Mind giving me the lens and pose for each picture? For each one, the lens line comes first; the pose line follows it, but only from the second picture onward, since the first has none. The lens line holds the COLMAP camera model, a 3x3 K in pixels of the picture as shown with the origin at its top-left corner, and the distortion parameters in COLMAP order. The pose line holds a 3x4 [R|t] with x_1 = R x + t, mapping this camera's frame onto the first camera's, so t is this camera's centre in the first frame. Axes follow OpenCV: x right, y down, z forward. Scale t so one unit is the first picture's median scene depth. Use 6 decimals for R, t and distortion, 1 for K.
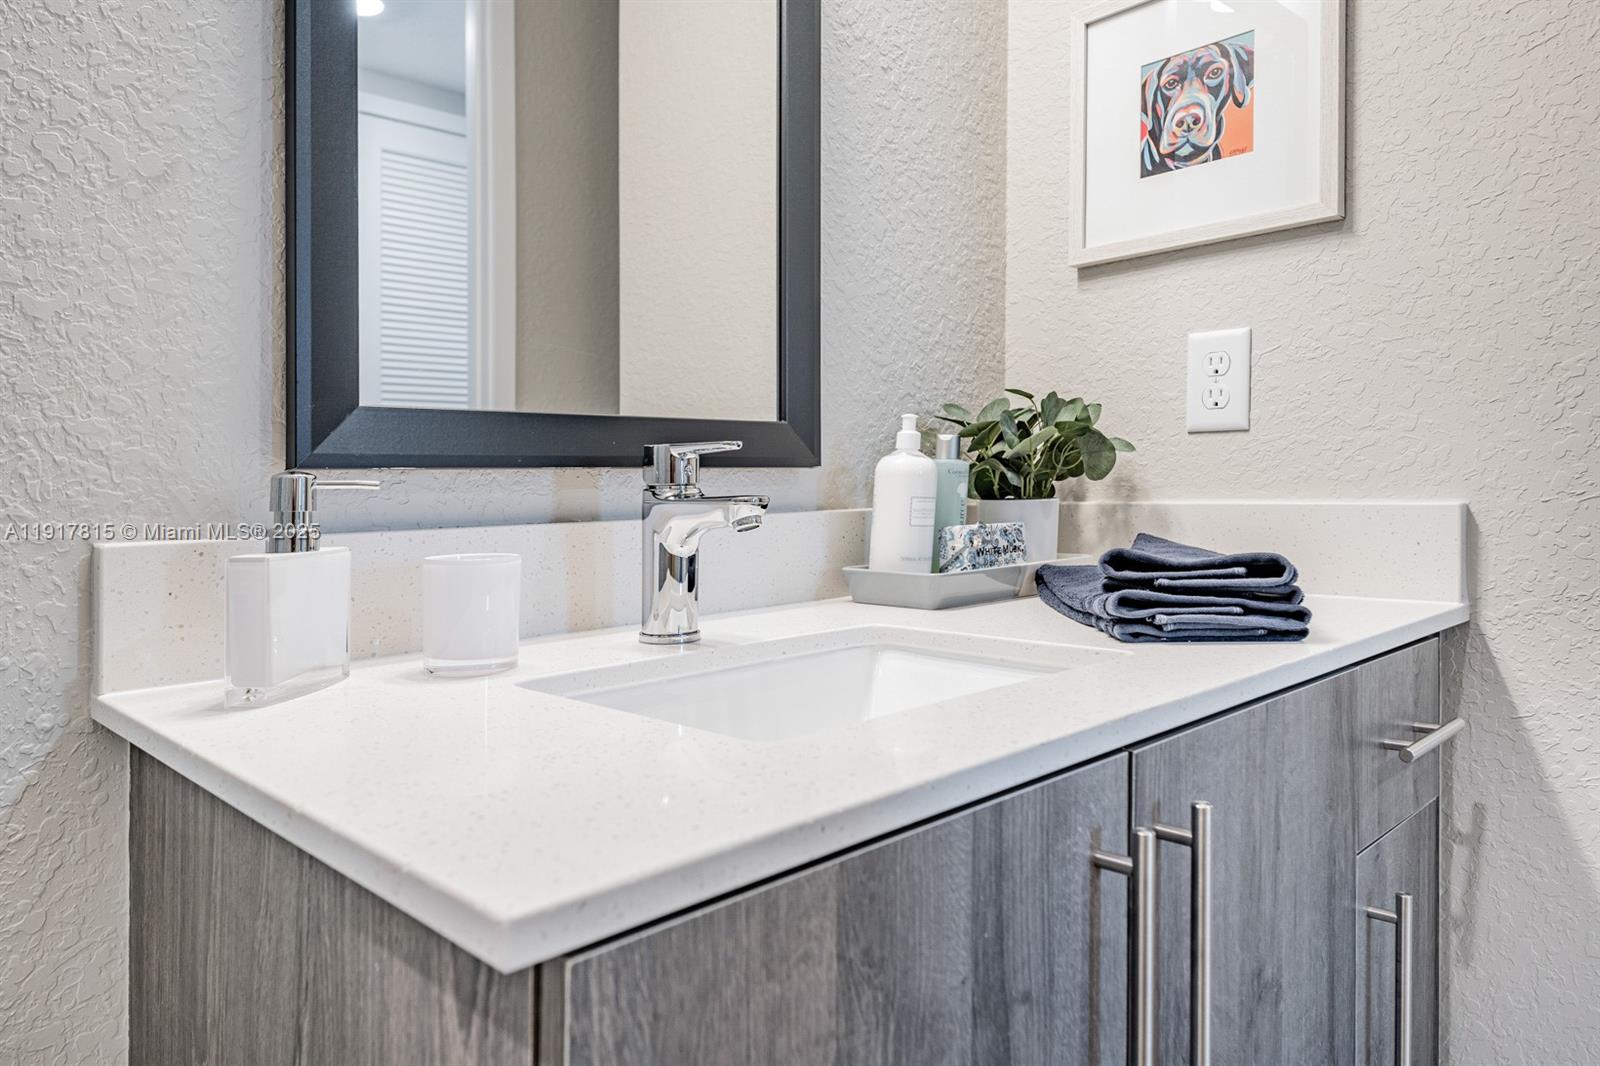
lens RADIAL K [[1040.5, 0, 800.0], [0, 1040.5, 483.2], [0, 0, 1]] dist [0.000330, -0.000085]
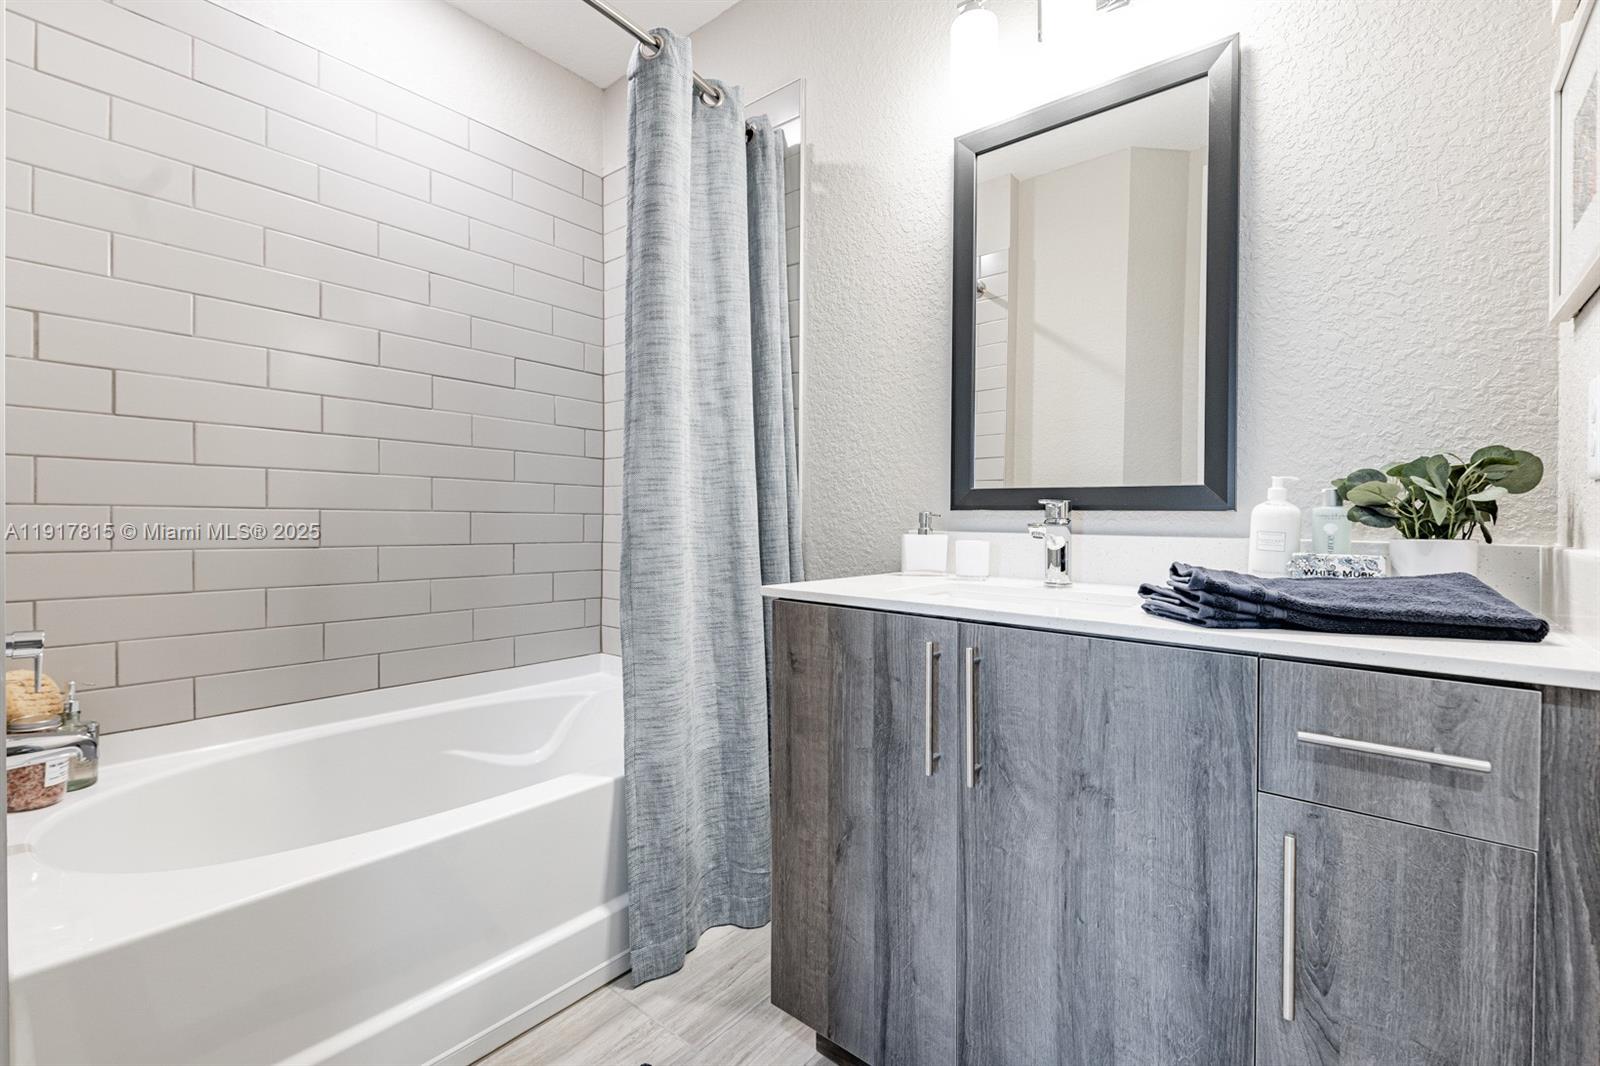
lens RADIAL K [[702.3, 0, 796.2], [0, 702.3, 477.2], [0, 0, 1]] dist [-0.000321, -0.000179]
pose [[0.125591, -0.028357, -0.991677, 1.384756], [-0.008157, 0.999528, -0.029615, -0.039414], [0.992049, 0.011808, 0.125300, 0.238499]]
